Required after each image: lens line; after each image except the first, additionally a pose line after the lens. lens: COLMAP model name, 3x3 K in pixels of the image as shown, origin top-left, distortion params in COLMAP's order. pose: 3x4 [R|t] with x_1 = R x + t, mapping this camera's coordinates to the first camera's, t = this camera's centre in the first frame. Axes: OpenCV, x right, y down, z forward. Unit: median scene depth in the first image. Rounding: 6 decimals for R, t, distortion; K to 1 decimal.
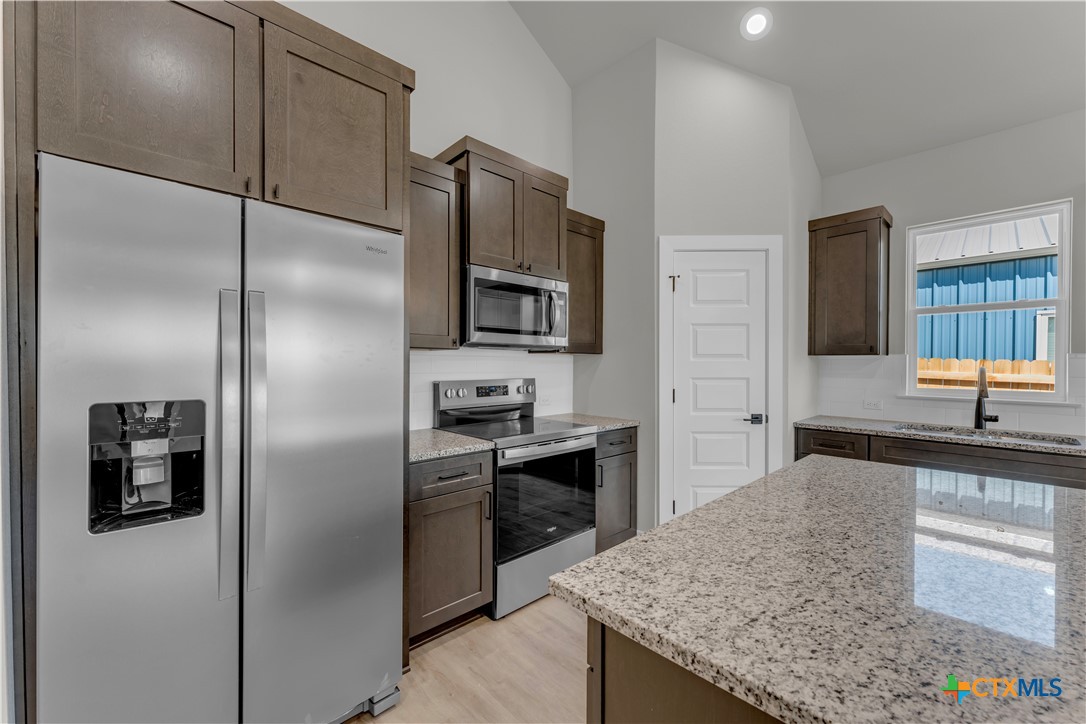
lens RADIAL K [[439.3, 0, 546.9], [0, 439.3, 365.1], [0, 0, 1]] dist [-0.002515, -0.000319]
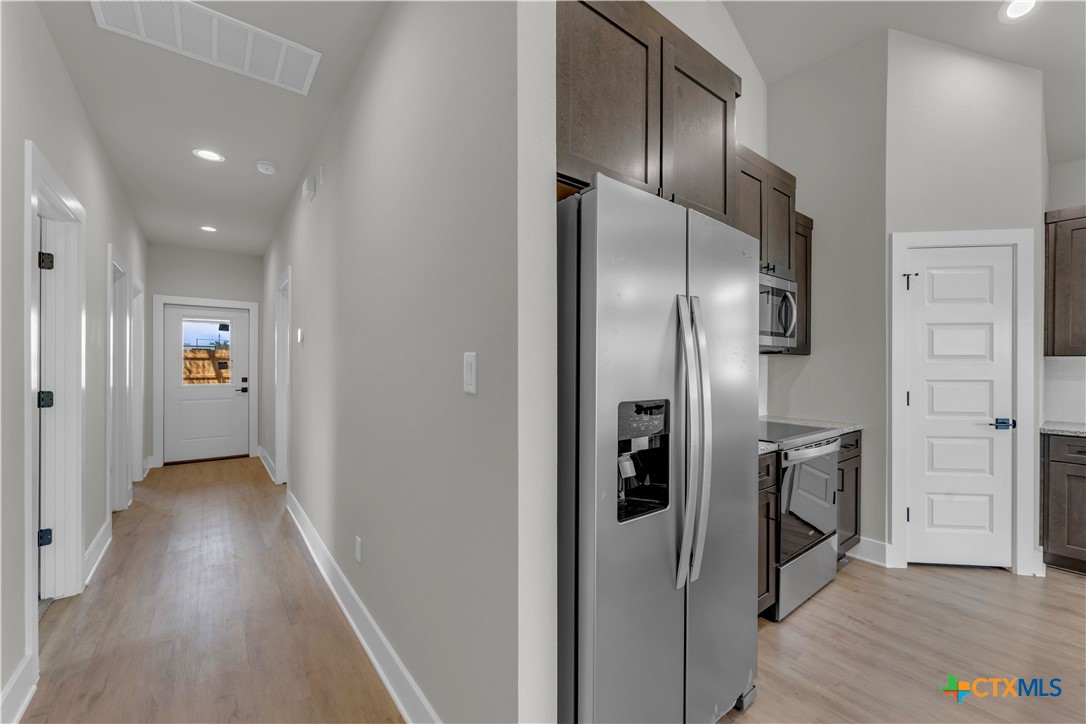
lens RADIAL K [[439.3, 0, 542.2], [0, 439.3, 364.7], [0, 0, 1]] dist [-0.002515, -0.000319]
pose [[0.995158, 0.001486, -0.098281, -0.415236], [-0.001659, 0.999997, -0.001680, -0.001180], [0.098278, 0.001835, 0.995157, -0.035583]]
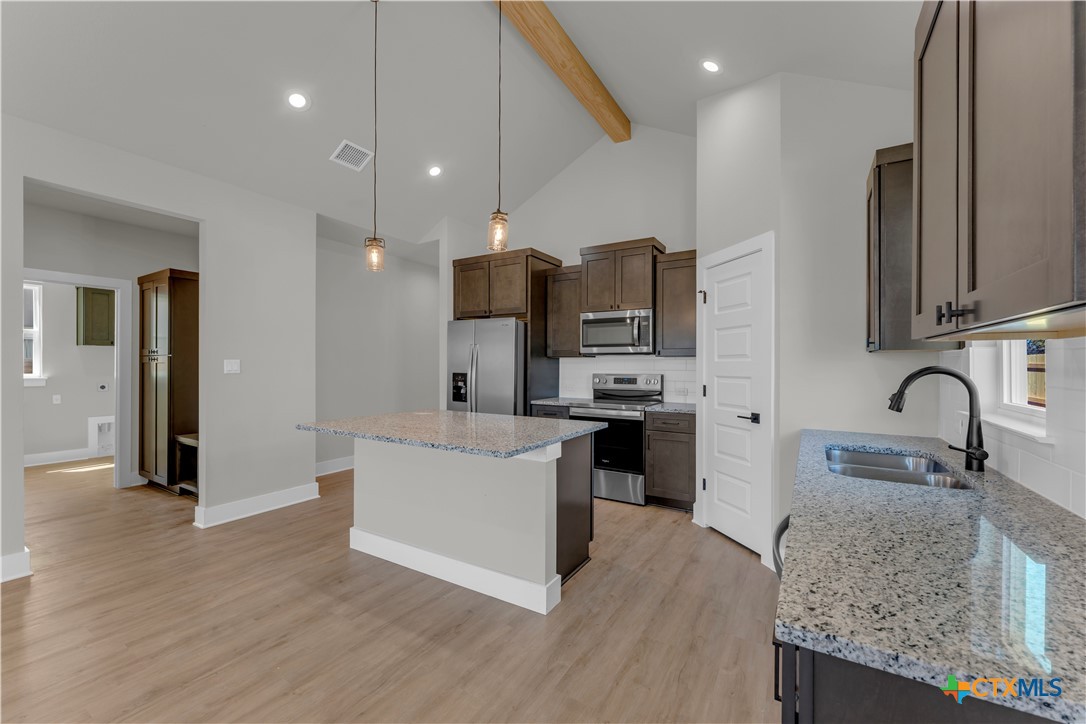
lens RADIAL K [[439.3, 0, 541.7], [0, 439.3, 363.8], [0, 0, 1]] dist [-0.002515, -0.000319]
pose [[0.264941, -0.004934, -0.964252, 1.328168], [-0.008638, 0.999935, -0.007490, 0.009261], [0.964226, 0.010313, 0.264881, 0.254390]]
